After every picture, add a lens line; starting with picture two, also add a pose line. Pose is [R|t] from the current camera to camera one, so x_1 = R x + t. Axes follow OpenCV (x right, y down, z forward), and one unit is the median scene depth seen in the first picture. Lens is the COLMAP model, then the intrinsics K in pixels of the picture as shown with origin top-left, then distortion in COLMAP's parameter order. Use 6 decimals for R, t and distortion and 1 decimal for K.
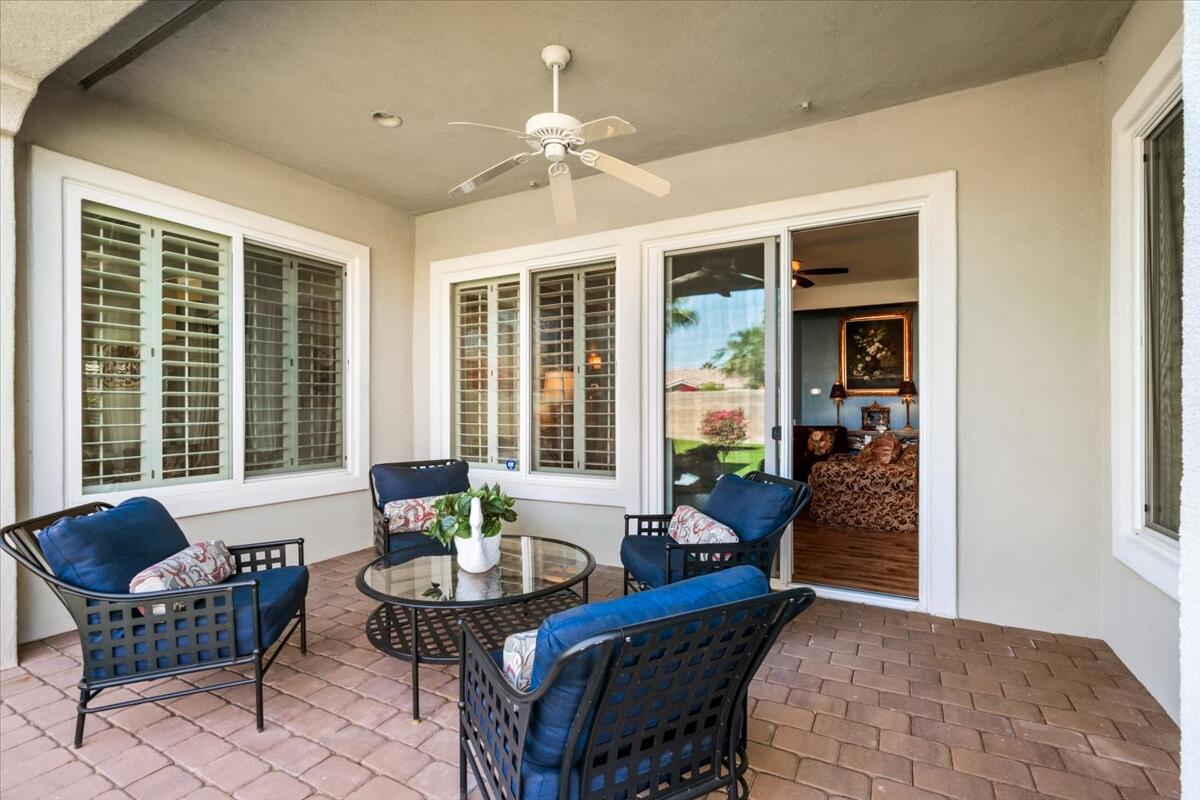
lens RADIAL K [[551.0, 0, 606.8], [0, 551.0, 399.7], [0, 0, 1]] dist [-0.010583, 0.000054]
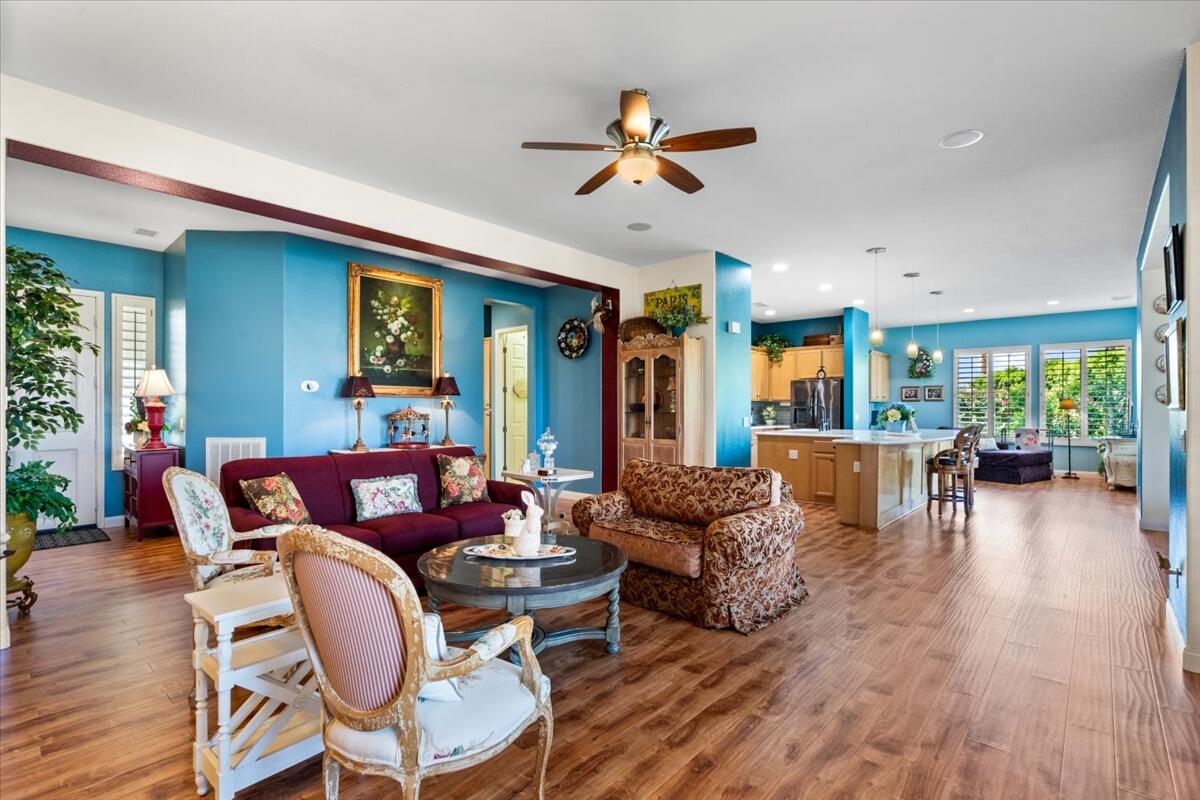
lens RADIAL K [[551.0, 0, 610.1], [0, 551.0, 405.0], [0, 0, 1]] dist [-0.010583, 0.000054]
pose [[0.239571, 0.000798, 0.970878, -0.099196], [-0.009335, 0.999955, 0.001481, 0.000047], [-0.970834, -0.009418, 0.239568, 0.599962]]
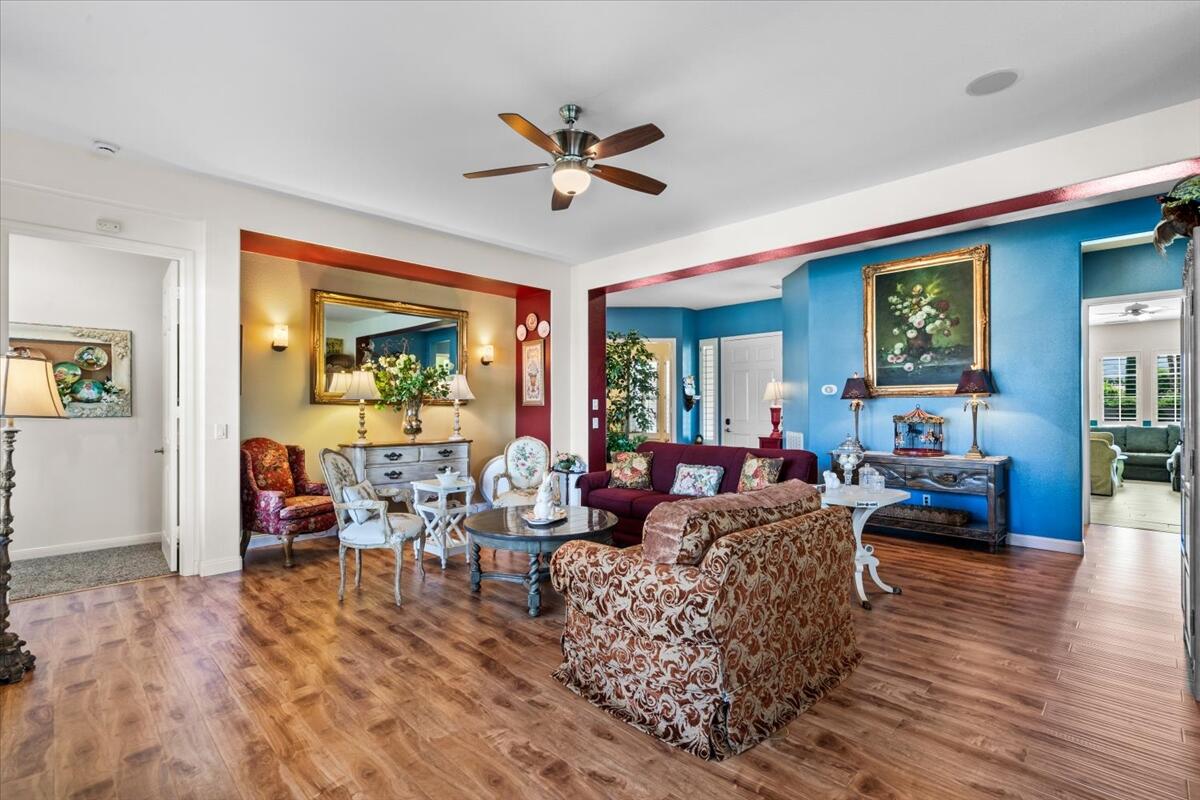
lens RADIAL K [[551.0, 0, 610.8], [0, 551.0, 406.5], [0, 0, 1]] dist [-0.010583, 0.000054]
pose [[0.959961, -0.001617, -0.280129, 0.336407], [0.003861, 0.999965, 0.007459, -0.002005], [0.280107, -0.008242, 0.959933, 0.345290]]
